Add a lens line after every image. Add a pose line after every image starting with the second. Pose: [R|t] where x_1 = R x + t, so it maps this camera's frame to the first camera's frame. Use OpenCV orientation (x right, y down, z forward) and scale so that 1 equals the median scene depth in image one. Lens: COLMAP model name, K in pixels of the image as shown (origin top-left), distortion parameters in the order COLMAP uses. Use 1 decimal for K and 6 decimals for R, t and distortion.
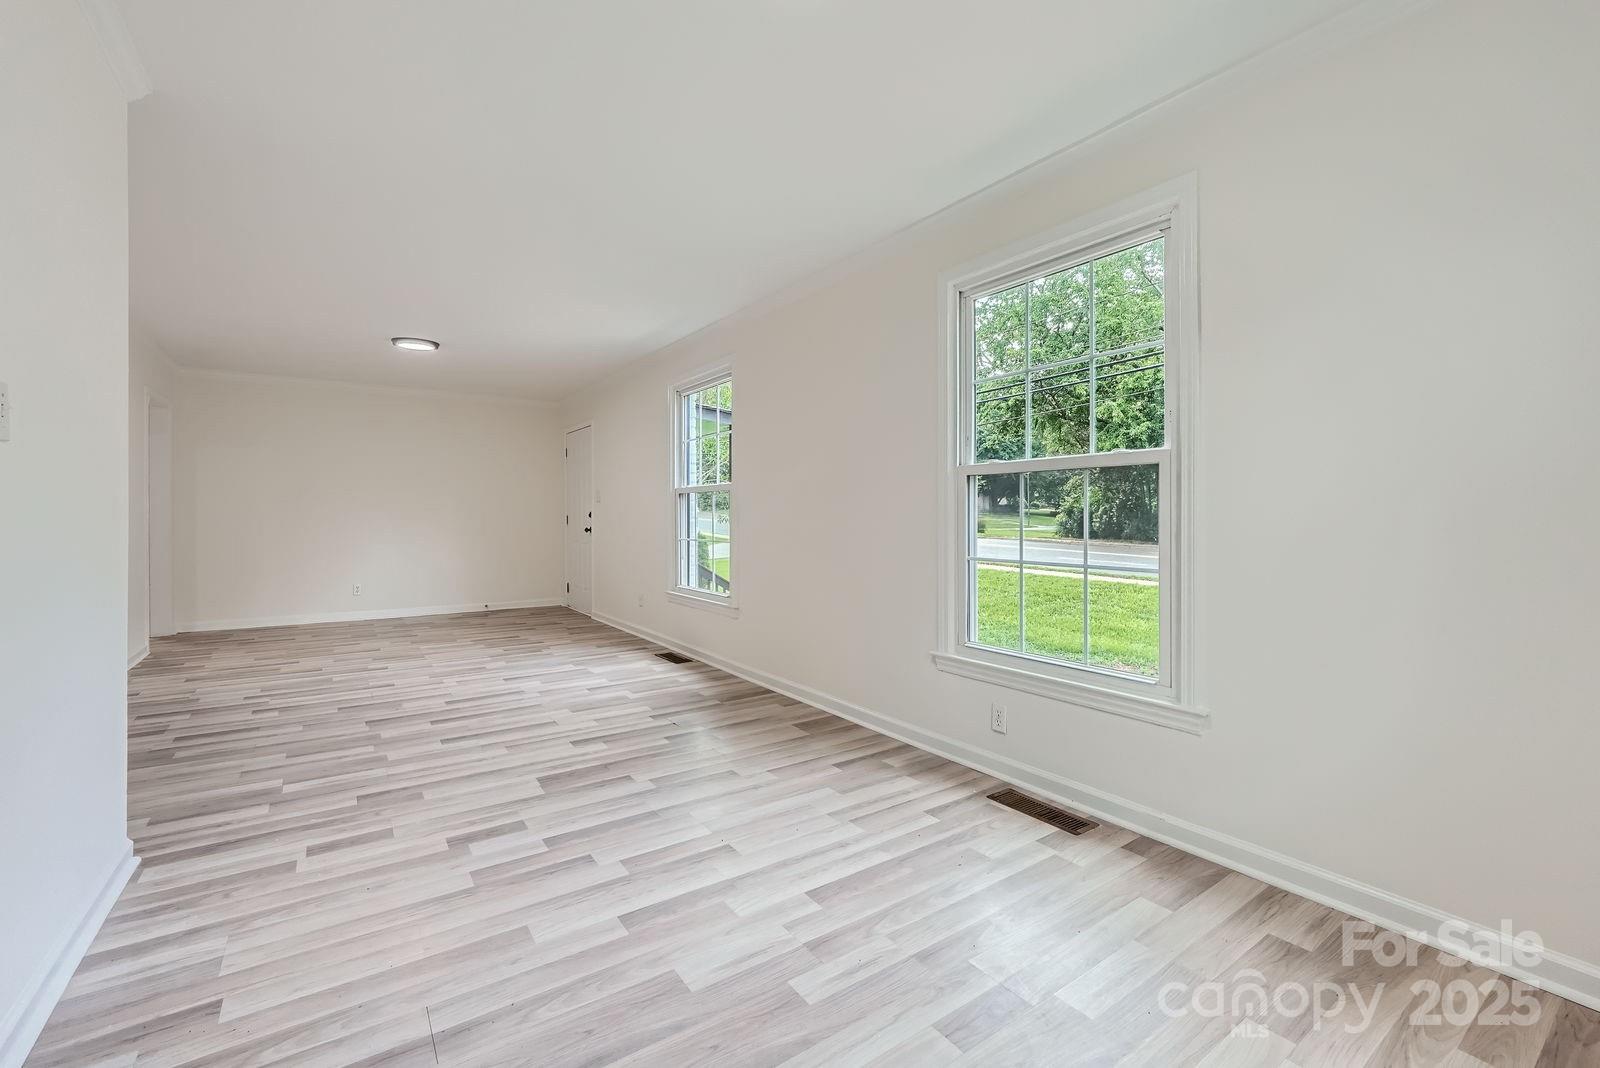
lens RADIAL K [[677.9, 0, 802.8], [0, 677.9, 524.0], [0, 0, 1]] dist [-0.002673, -0.000294]
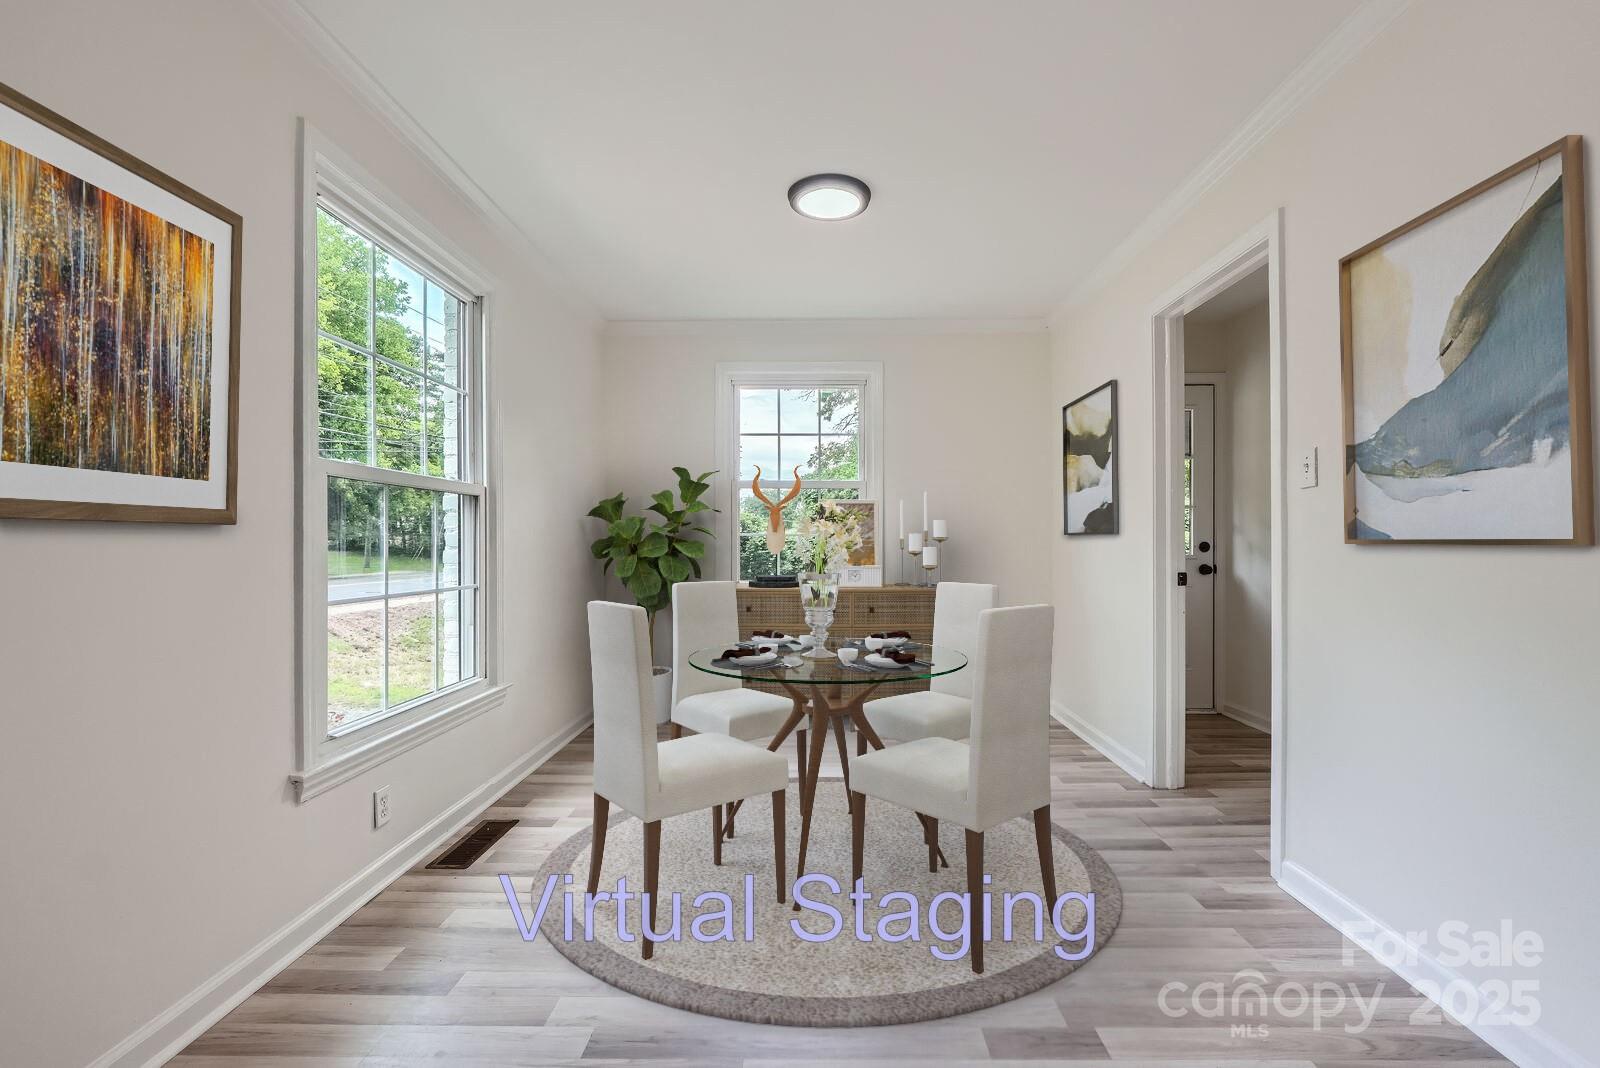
lens RADIAL K [[677.9, 0, 802.8], [0, 677.9, 524.0], [0, 0, 1]] dist [-0.002673, -0.000294]
pose [[-0.802147, 0.015039, 0.596937, -0.602178], [0.006270, 0.999840, -0.016764, -0.013494], [-0.597093, -0.009705, -0.802113, 1.481508]]
